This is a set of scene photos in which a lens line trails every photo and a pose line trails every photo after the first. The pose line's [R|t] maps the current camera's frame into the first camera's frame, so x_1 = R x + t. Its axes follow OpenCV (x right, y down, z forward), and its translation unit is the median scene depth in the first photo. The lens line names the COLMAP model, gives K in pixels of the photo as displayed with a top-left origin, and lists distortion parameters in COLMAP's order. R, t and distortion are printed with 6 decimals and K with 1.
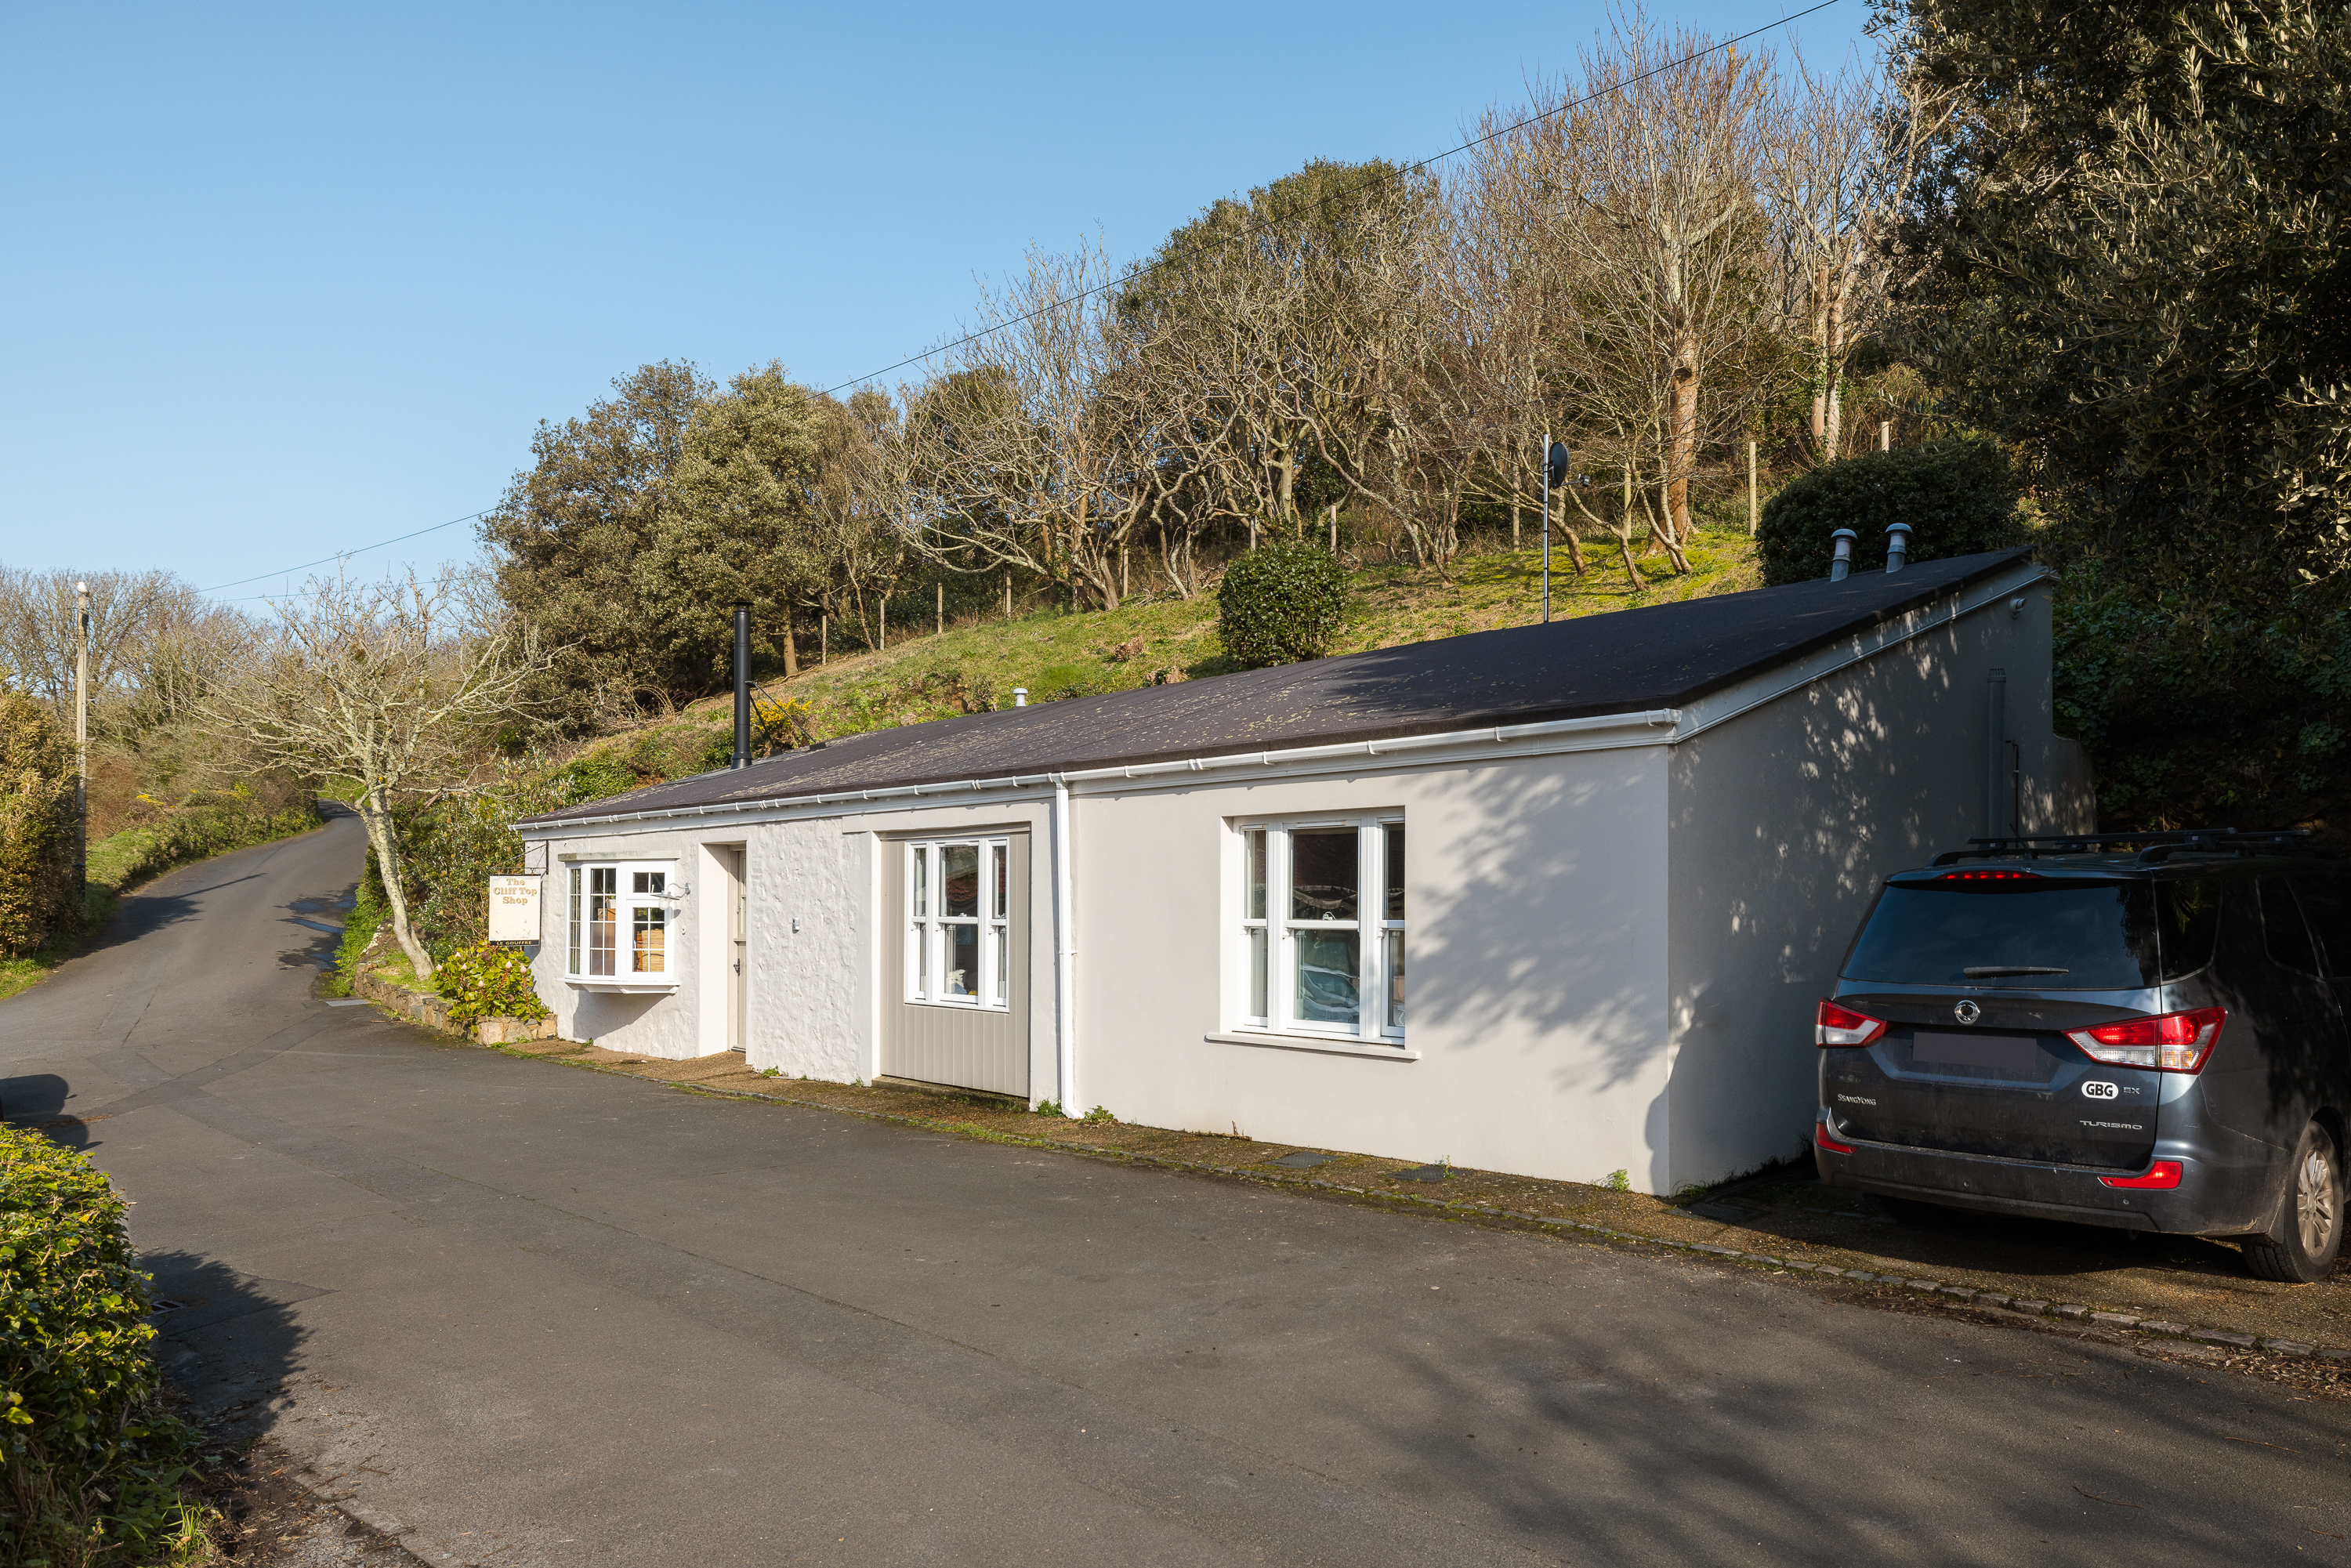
lens RADIAL K [[1601.7, 0, 1307.0], [0, 1601.7, 859.0], [0, 0, 1]] dist [-0.002181, 0.003646]
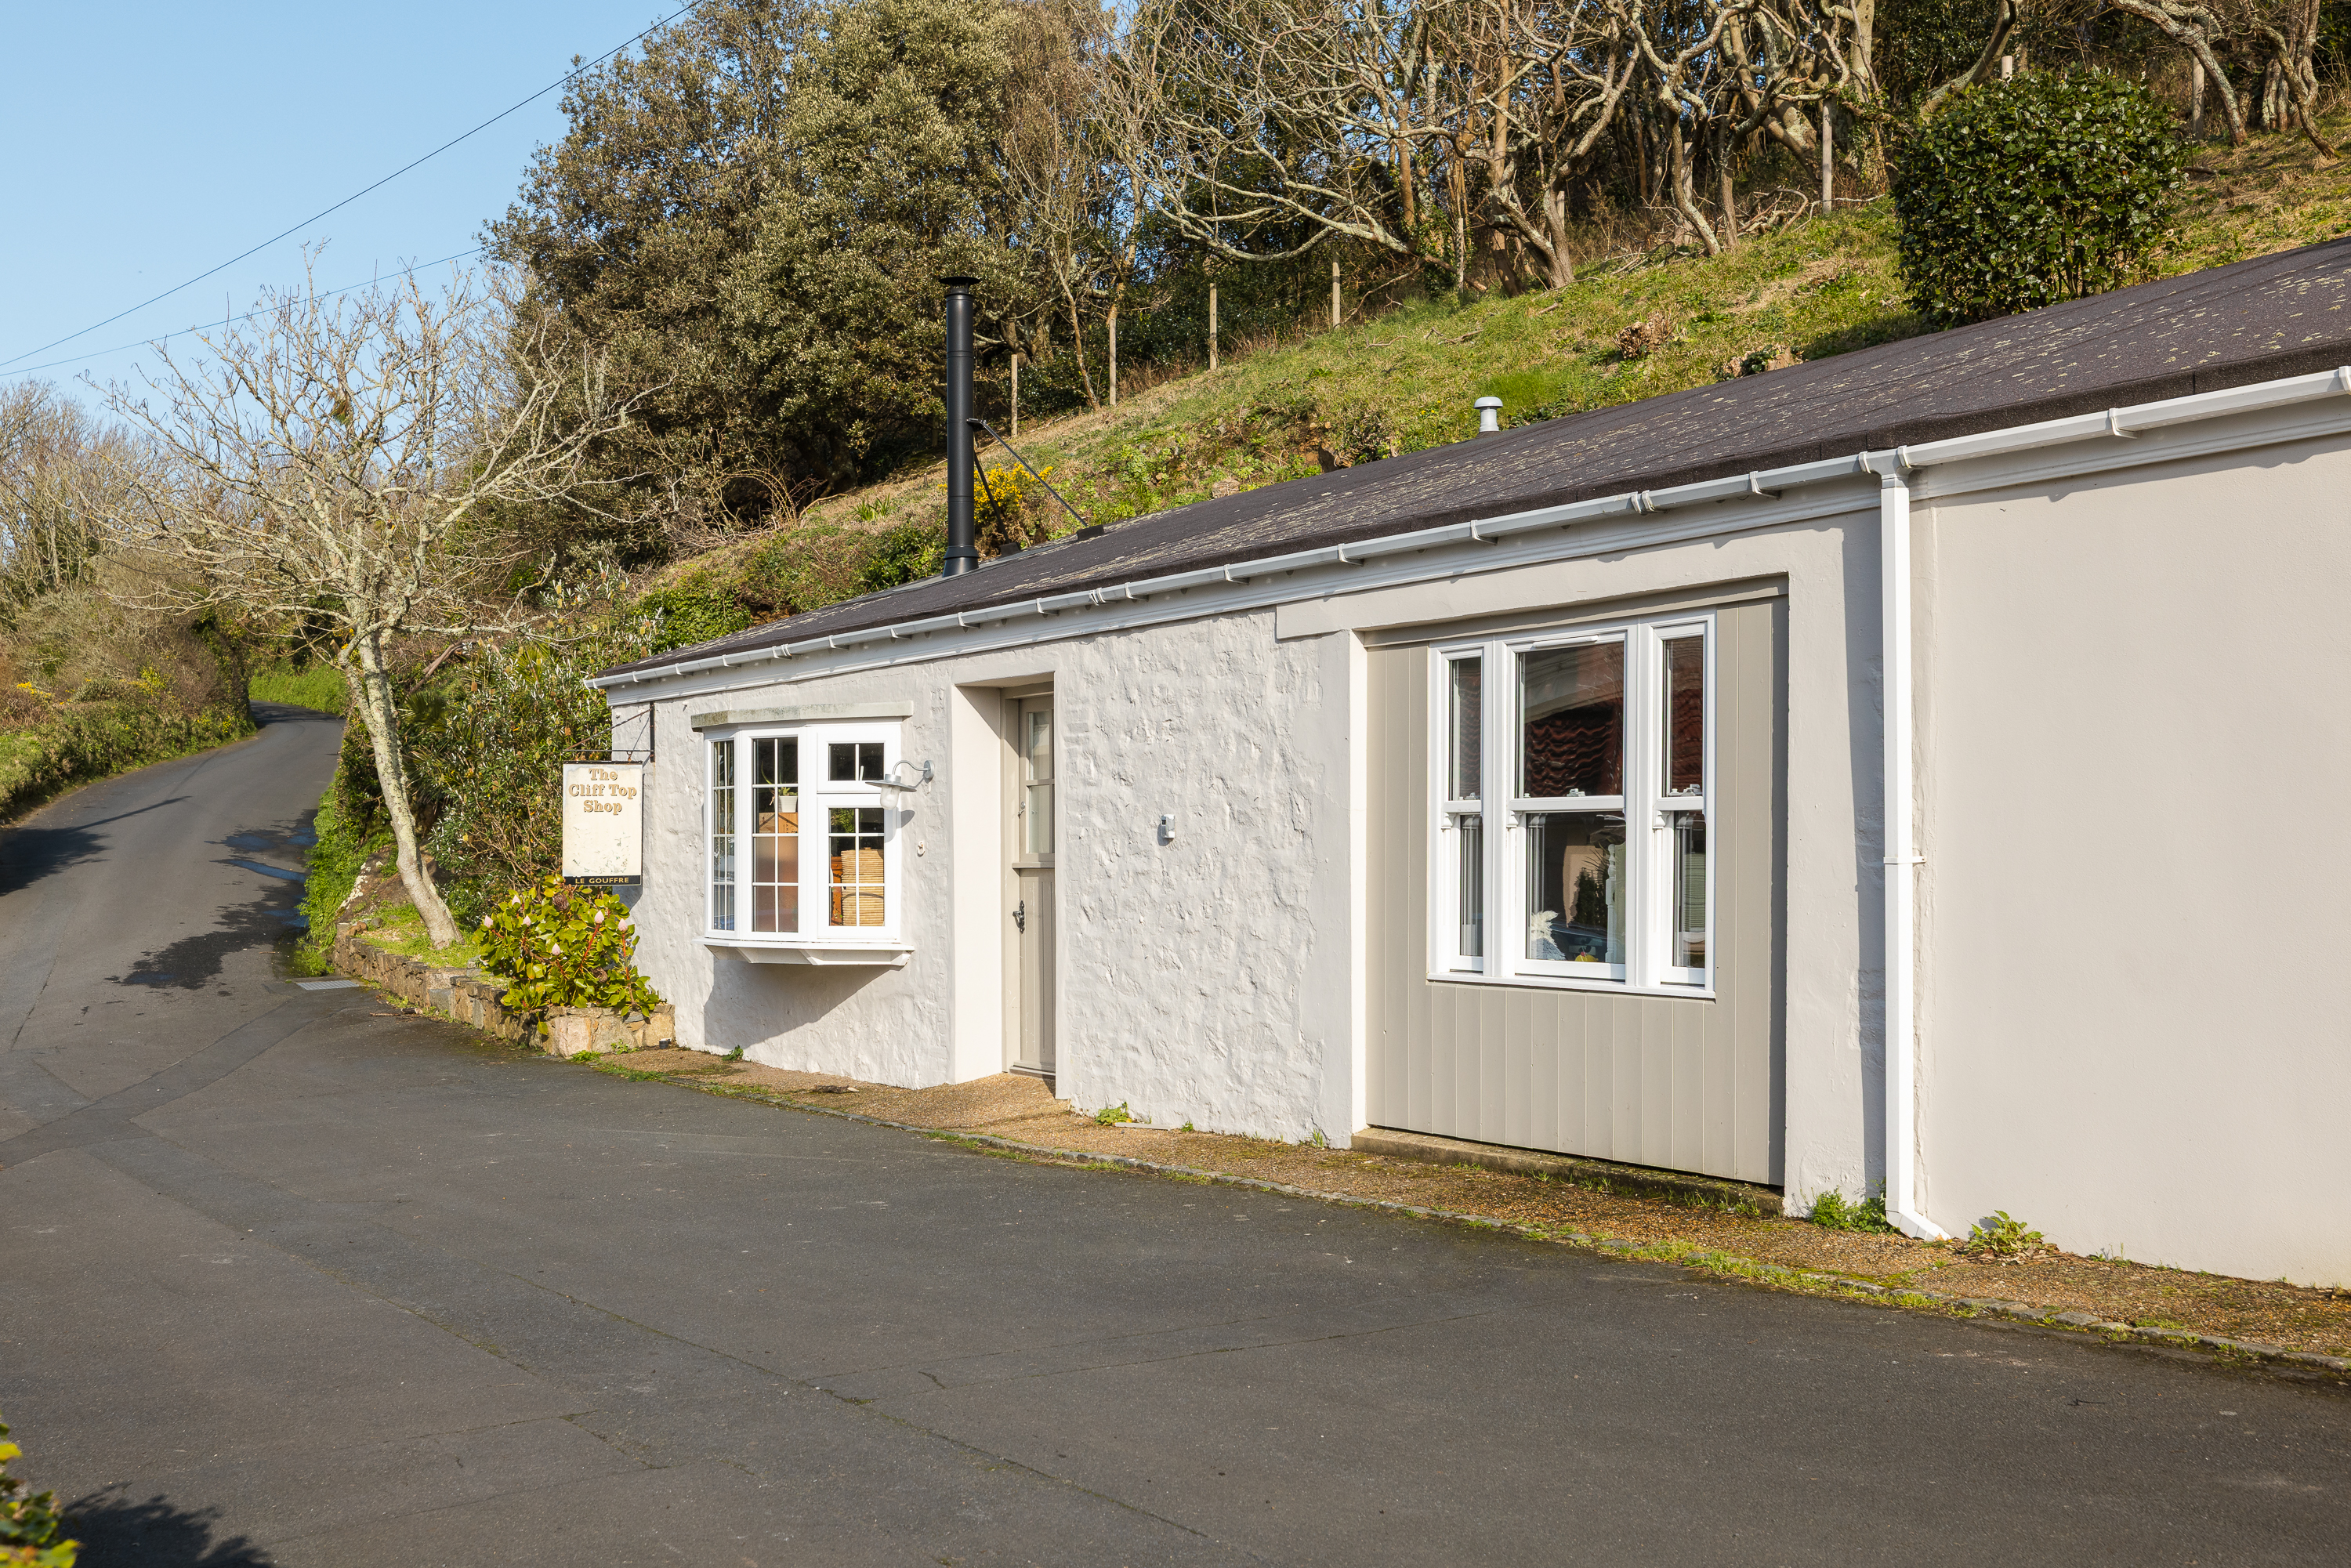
lens RADIAL K [[2499.8, 0, 1065.7], [0, 2499.8, 854.9], [0, 0, 1]] dist [0.005843, 0.006190]
pose [[0.972886, -0.003435, -0.231261, -0.111494], [0.009871, 0.999595, 0.026677, 0.018727], [0.231076, -0.028237, 0.972526, 0.145095]]
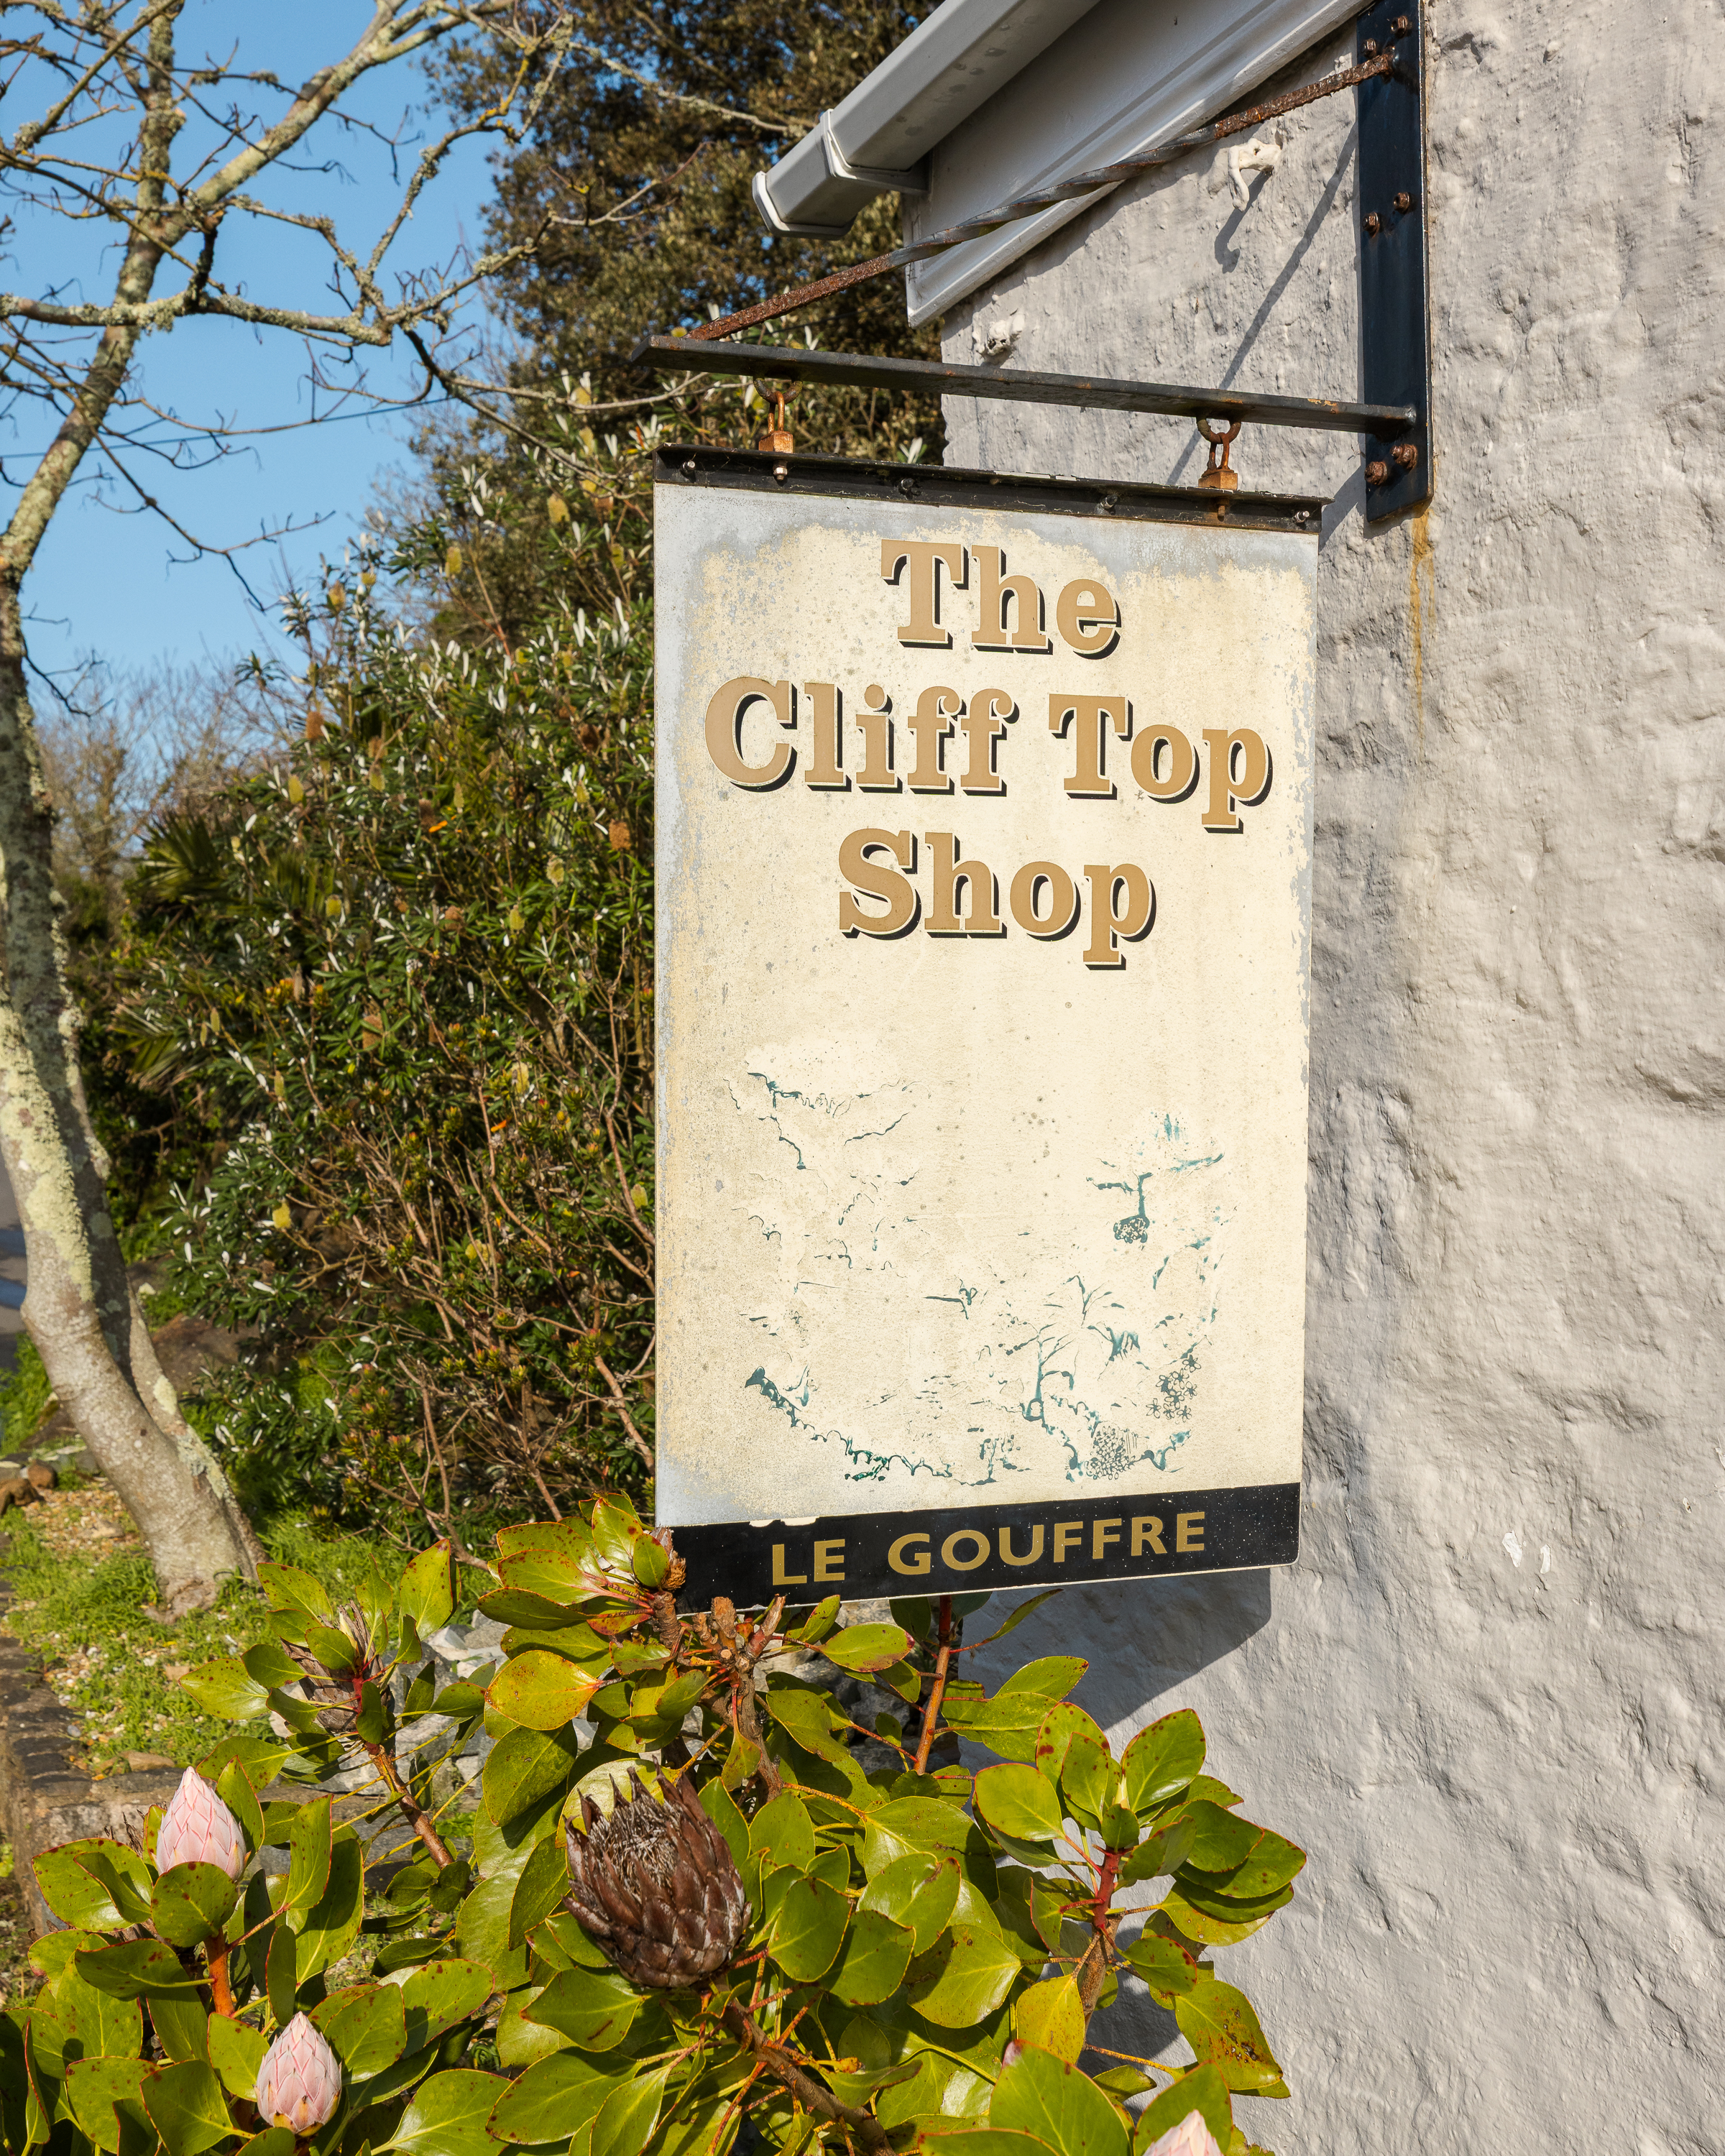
lens RADIAL K [[2867.3, 0, 862.5], [0, 2867.3, 1078.0], [0, 0, 1]] dist [0.108016, 0.001006]
pose [[0.943782, -0.039026, -0.328257, -0.416944], [0.031068, 0.999083, -0.029453, 0.032941], [0.329106, 0.017598, 0.944129, 0.801795]]
